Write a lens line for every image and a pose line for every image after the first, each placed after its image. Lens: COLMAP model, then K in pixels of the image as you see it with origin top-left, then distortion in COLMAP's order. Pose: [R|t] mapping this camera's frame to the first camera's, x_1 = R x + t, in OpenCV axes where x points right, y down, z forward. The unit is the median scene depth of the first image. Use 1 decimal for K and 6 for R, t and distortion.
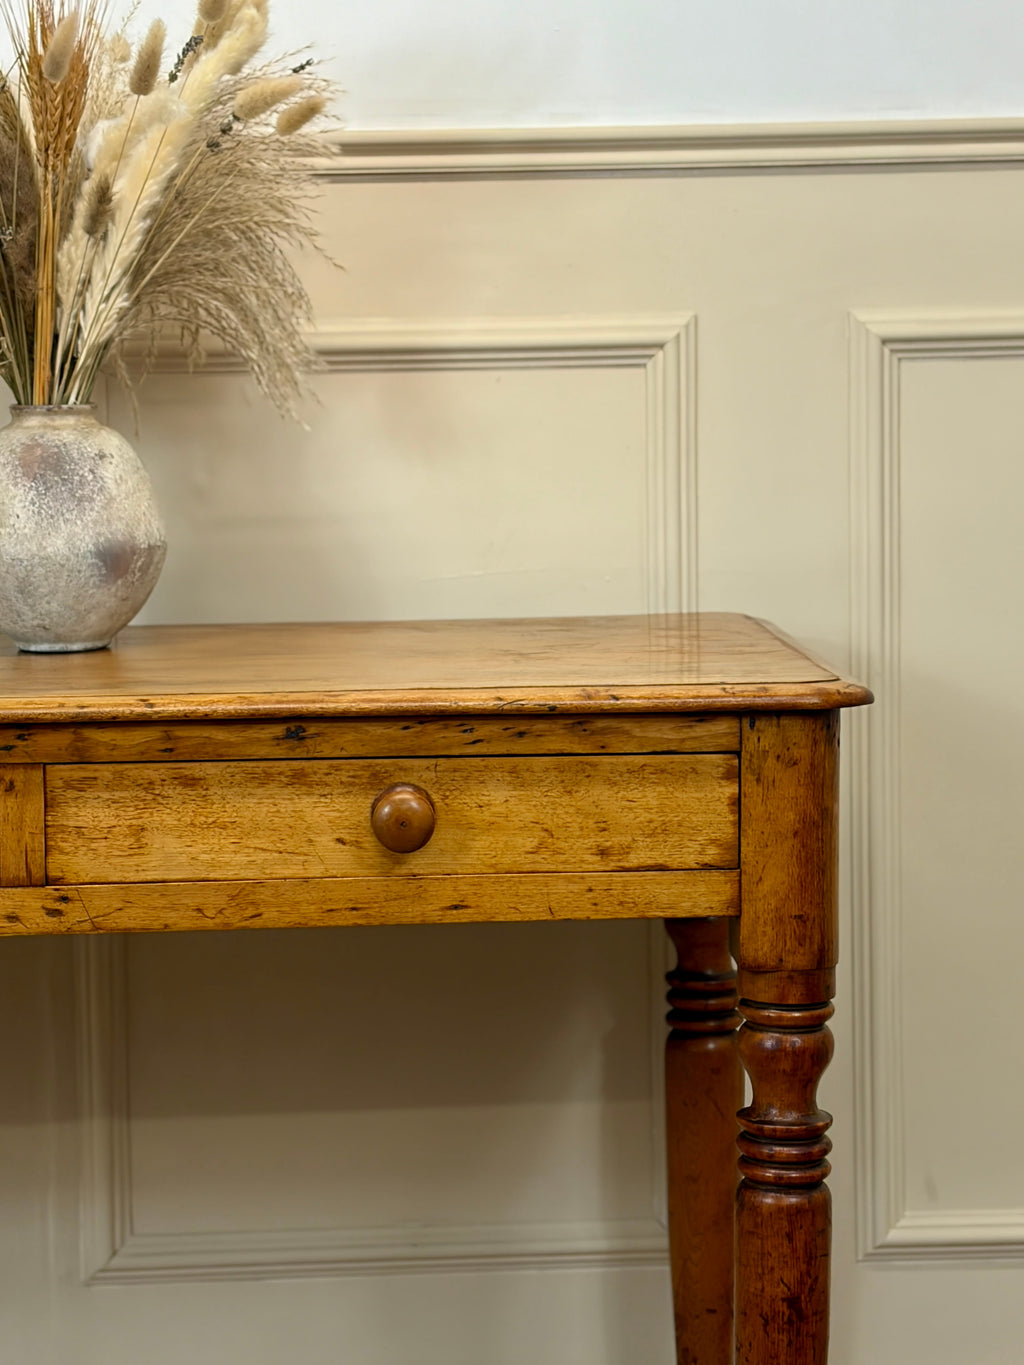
lens RADIAL K [[3298.7, 0, 512.0], [0, 3298.7, 682.5], [0, 0, 1]] dist [0.232715, -0.388585]
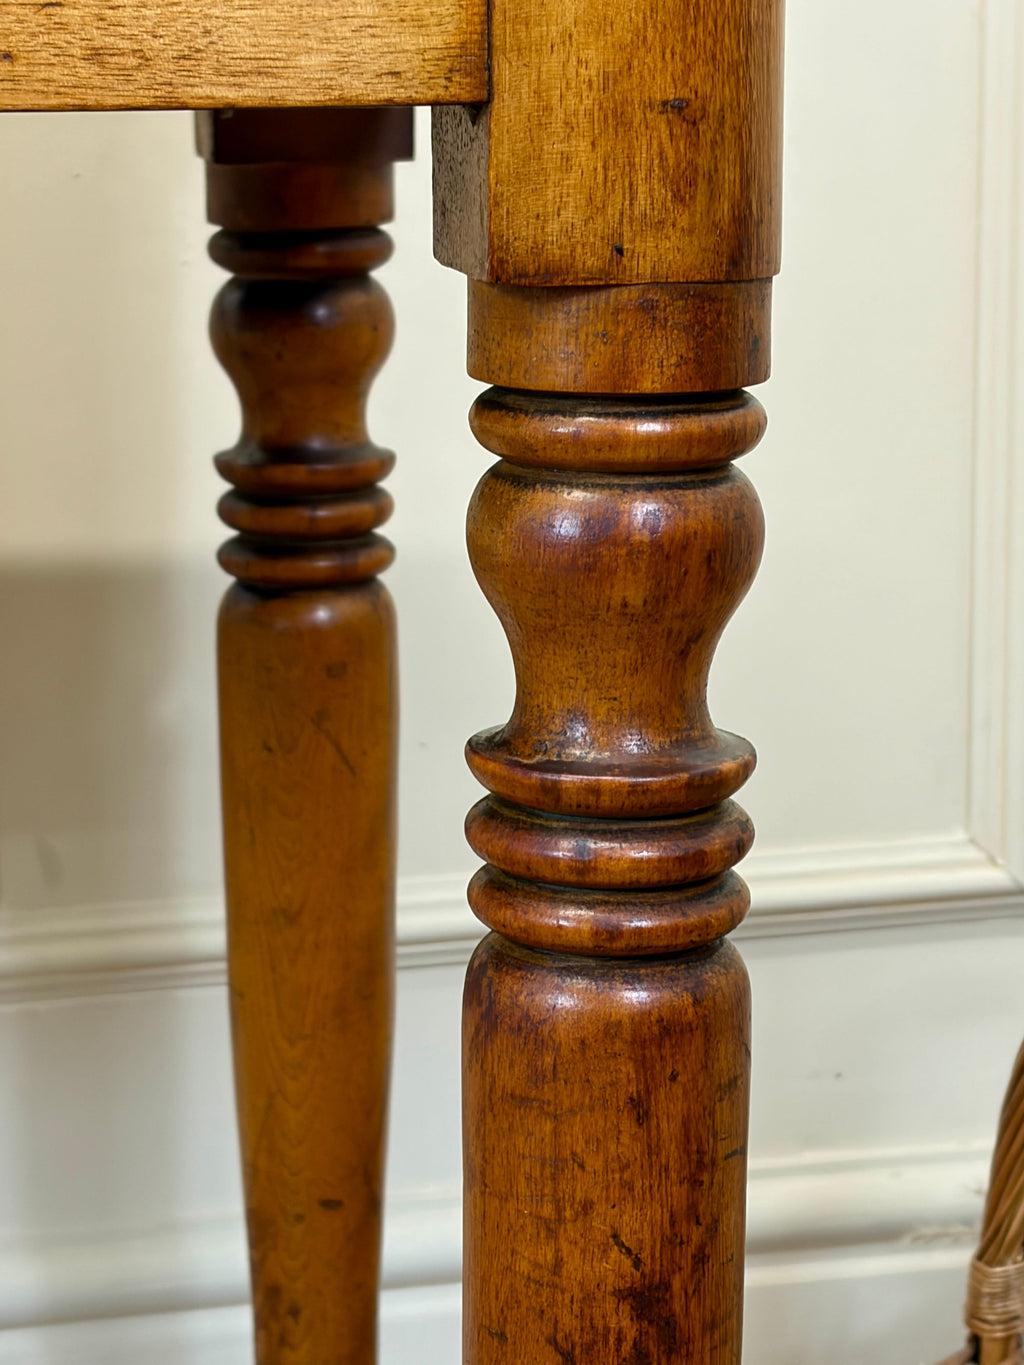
lens RADIAL K [[3394.1, 0, 512.0], [0, 3394.1, 682.5], [0, 0, 1]] dist [0.223120, -0.034756]
pose [[0.988850, -0.027964, 0.146268, 0.023377], [0.013995, 0.995314, 0.095673, 0.093864], [-0.148258, -0.092559, 0.984608, 0.683815]]
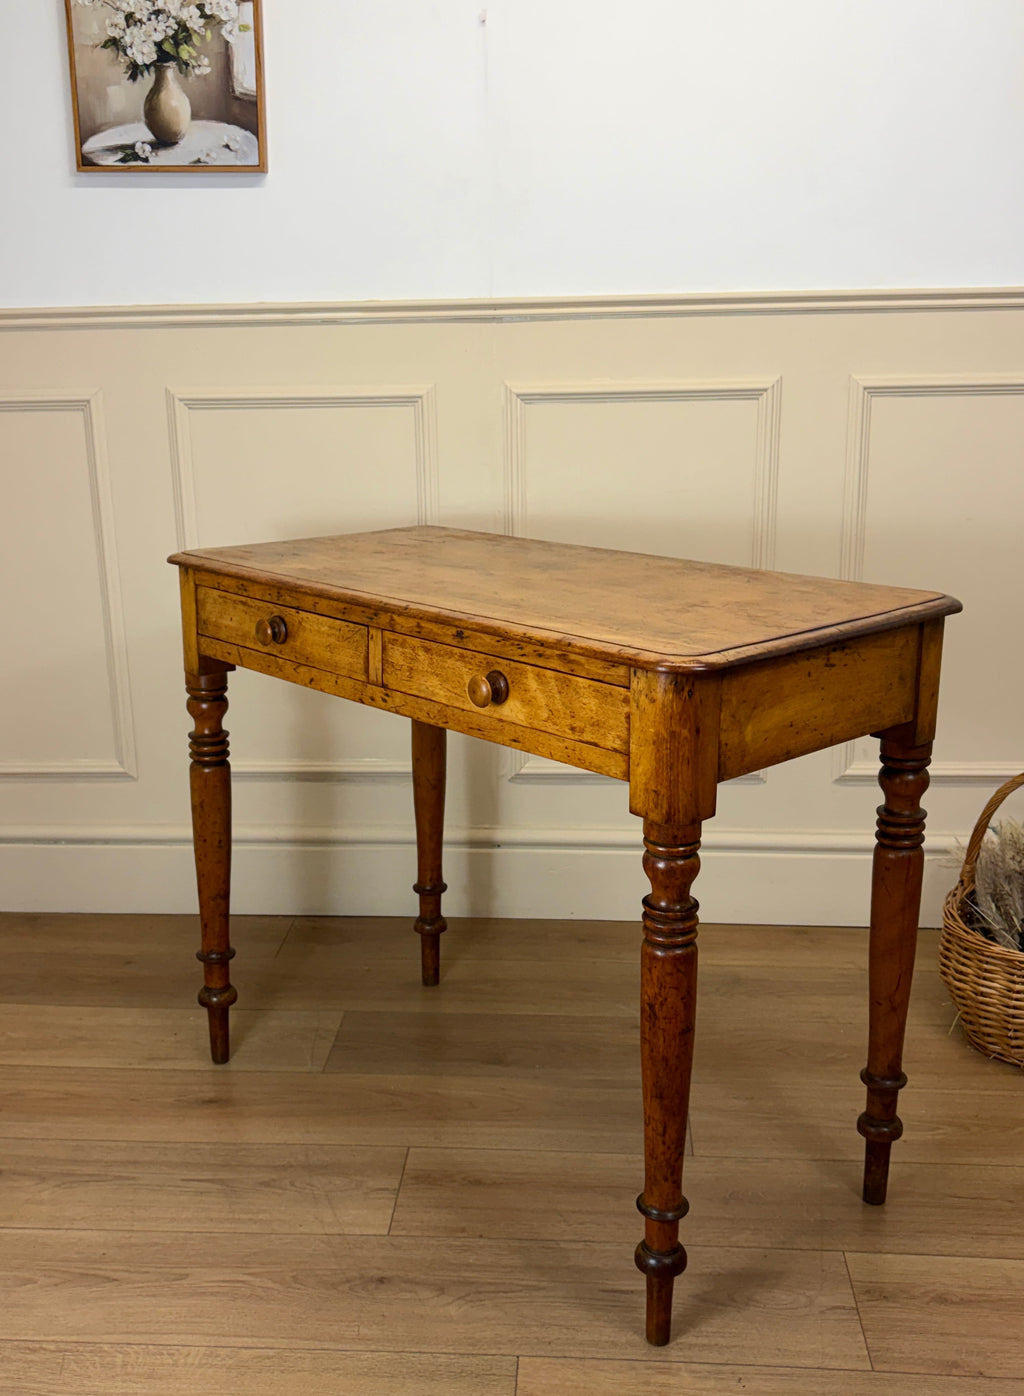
lens RADIAL K [[1484.5, 0, 505.1], [0, 1484.5, 702.7], [0, 0, 1]] dist [0.109858, -0.006573]
pose [[0.612266, 0.200513, -0.764804, 0.605669], [-0.080228, 0.978071, 0.192200, -0.111242], [0.786571, -0.056319, 0.614926, 0.482960]]
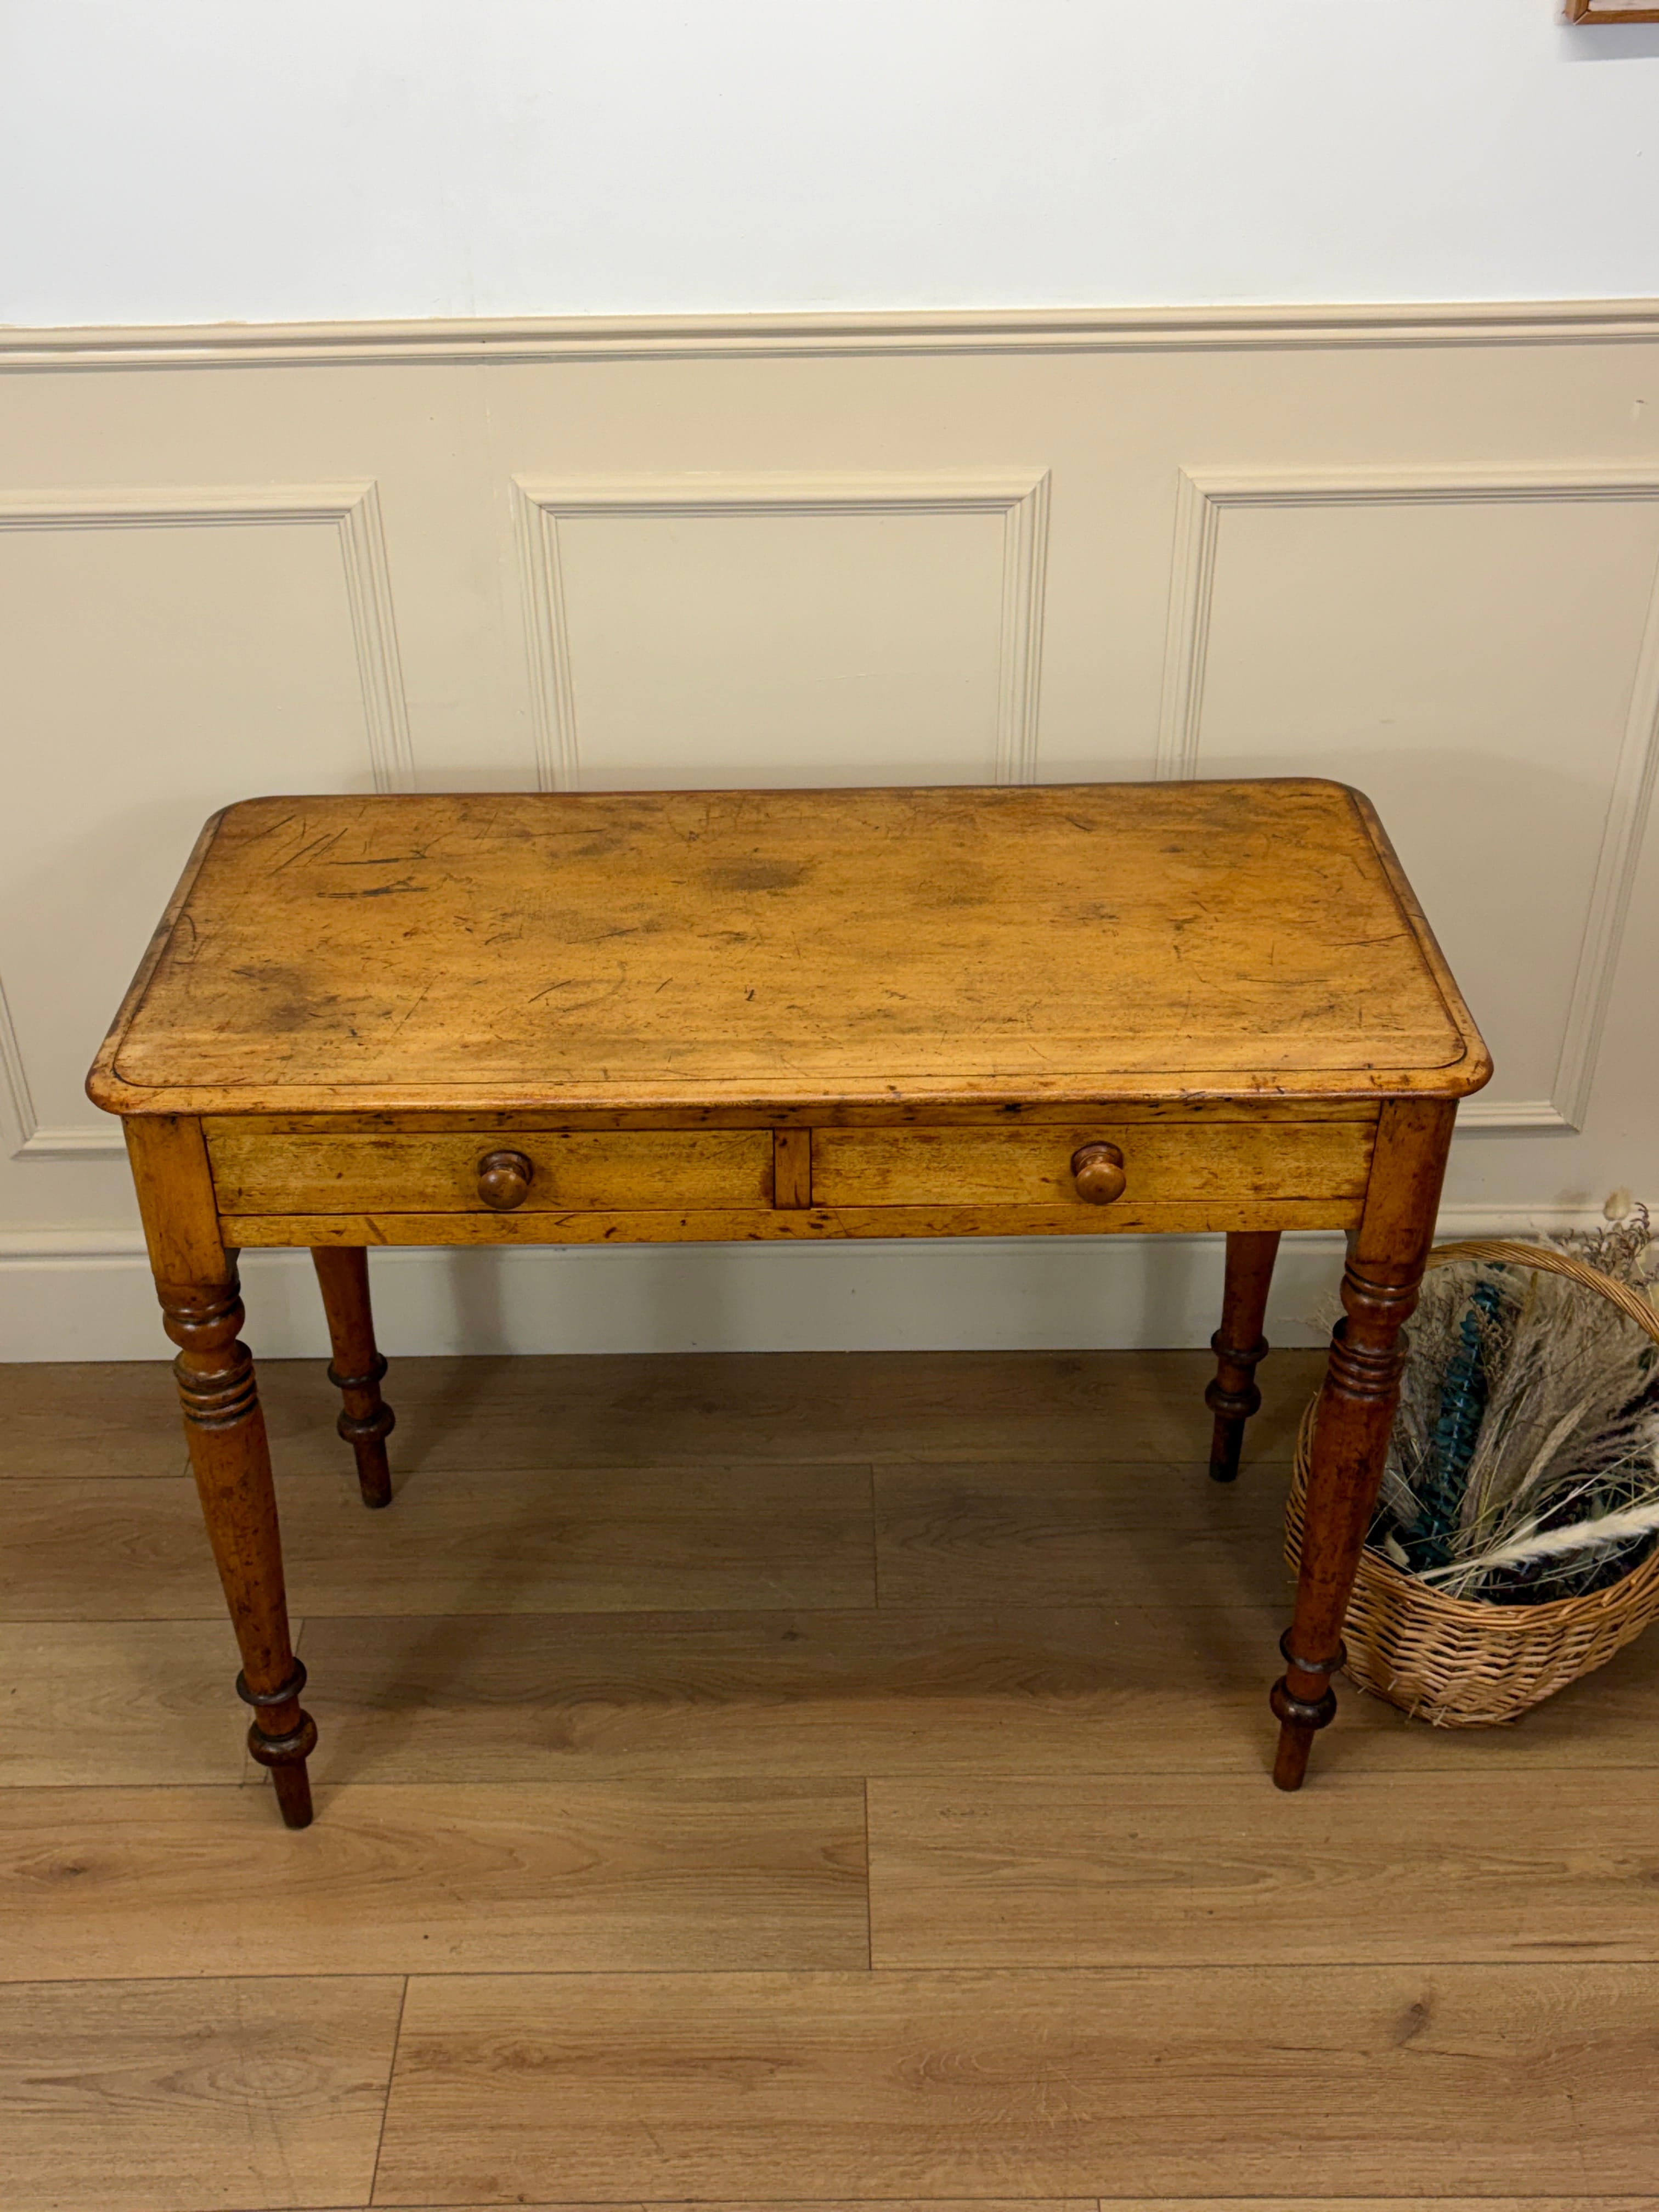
lens RADIAL K [[2306.8, 0, 827.4], [0, 2306.8, 1120.0], [0, 0, 1]] dist [0.150183, -0.459685]
pose [[0.998768, 0.032590, -0.037421, -0.100832], [-0.011126, 0.881975, 0.471165, -0.376989], [0.048359, -0.470168, 0.881251, 0.237149]]
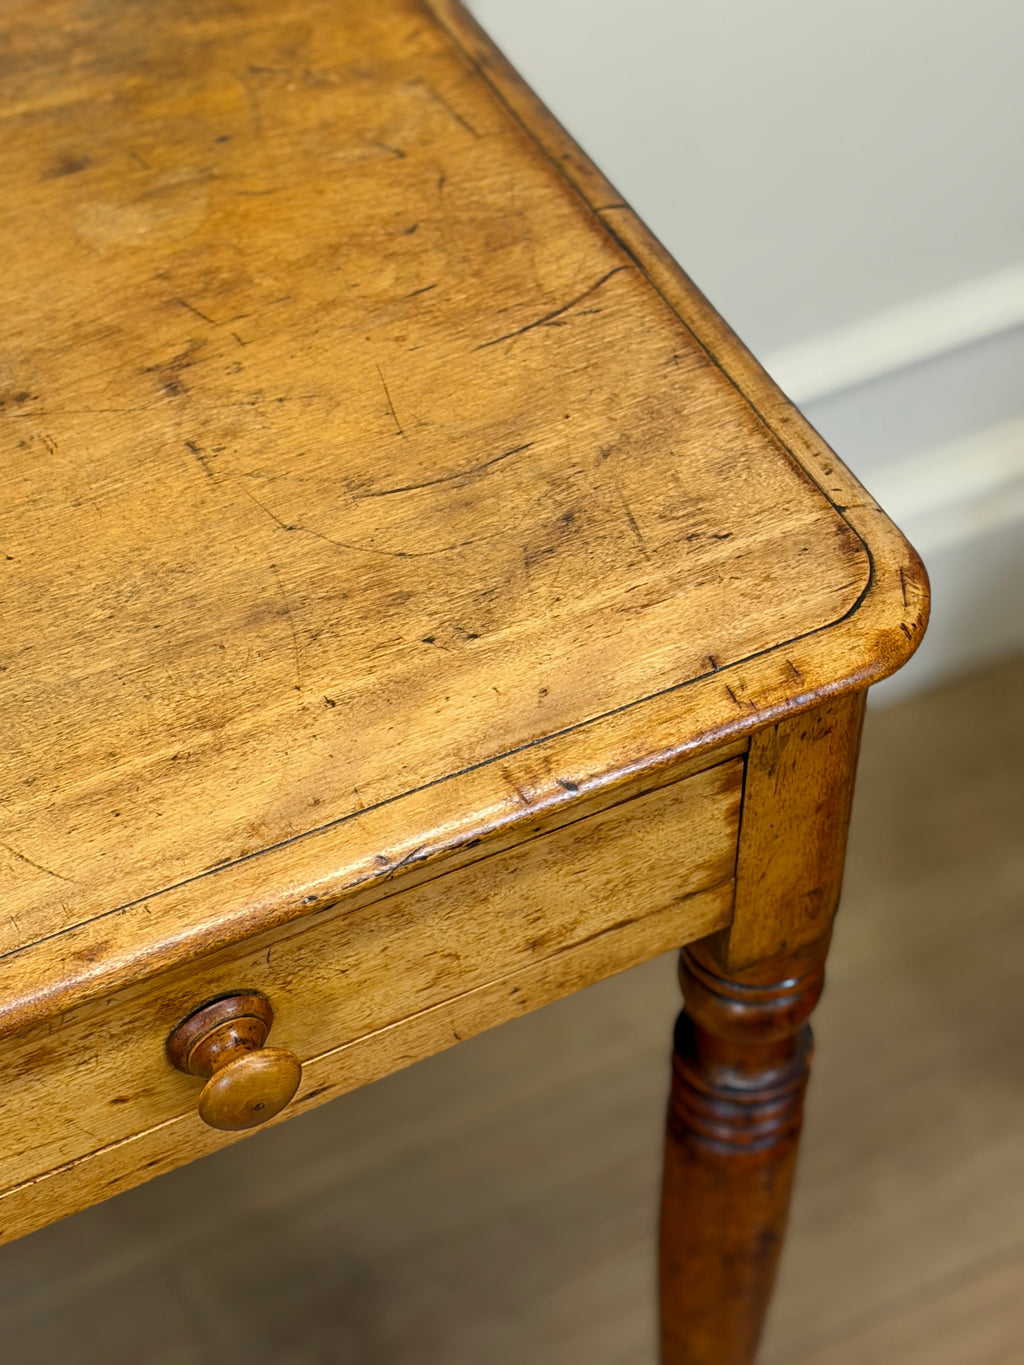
lens RADIAL K [[3298.7, 0, 512.0], [0, 3298.7, 682.5], [0, 0, 1]] dist [0.232715, -0.388585]
pose [[0.915771, -0.293402, 0.274369, -0.123188], [0.033321, 0.736148, 0.676000, -0.378228], [-0.400316, -0.609919, 0.683919, 0.625169]]
